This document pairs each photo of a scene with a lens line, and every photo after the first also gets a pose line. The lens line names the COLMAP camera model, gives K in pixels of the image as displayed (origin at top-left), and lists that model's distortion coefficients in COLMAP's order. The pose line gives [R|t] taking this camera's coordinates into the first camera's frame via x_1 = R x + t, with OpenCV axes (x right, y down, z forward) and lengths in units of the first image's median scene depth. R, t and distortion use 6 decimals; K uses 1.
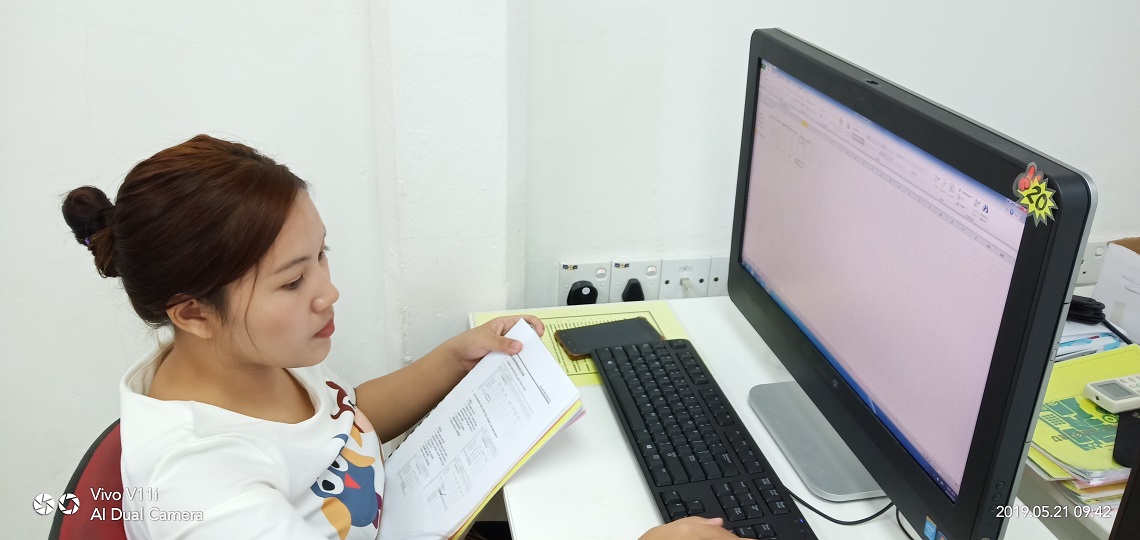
lens RADIAL K [[887.5, 0, 564.5], [0, 887.5, 267.7], [0, 0, 1]] dist [0.029850, -0.071060]
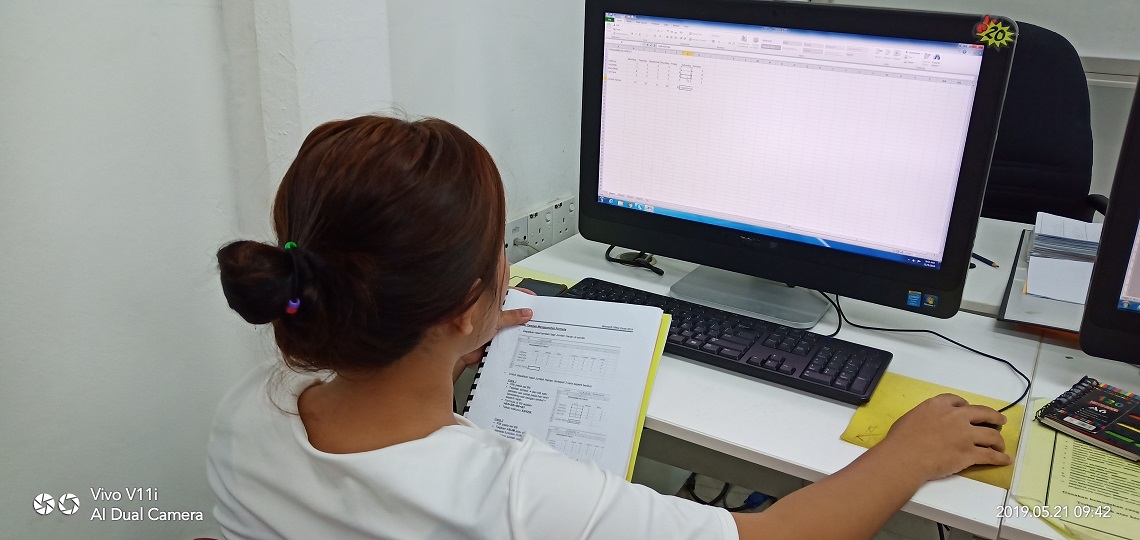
lens RADIAL K [[887.5, 0, 574.9], [0, 887.5, 275.3], [0, 0, 1]] dist [0.029850, -0.071060]
pose [[0.674539, -0.268532, 0.687669, -0.708694], [0.304175, 0.949850, 0.072545, -0.007261], [-0.672663, 0.160237, 0.722391, 0.251199]]
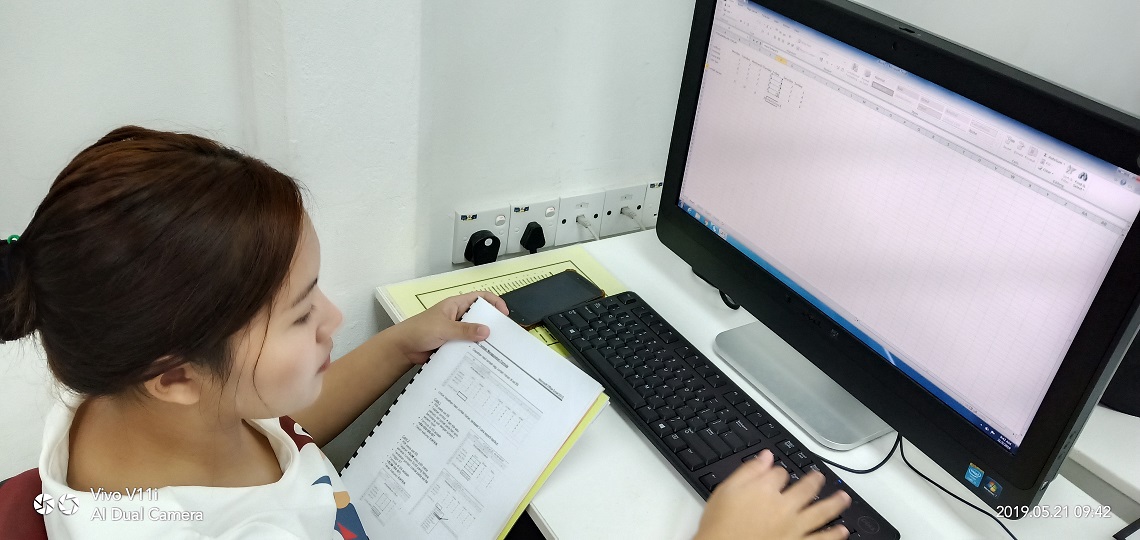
lens RADIAL K [[887.5, 0, 573.0], [0, 887.5, 276.6], [0, 0, 1]] dist [0.029850, -0.071060]
pose [[0.931563, -0.117376, 0.344112, -0.273042], [0.065578, 0.985177, 0.158512, -0.099314], [-0.357617, -0.125097, 0.925452, 0.176948]]
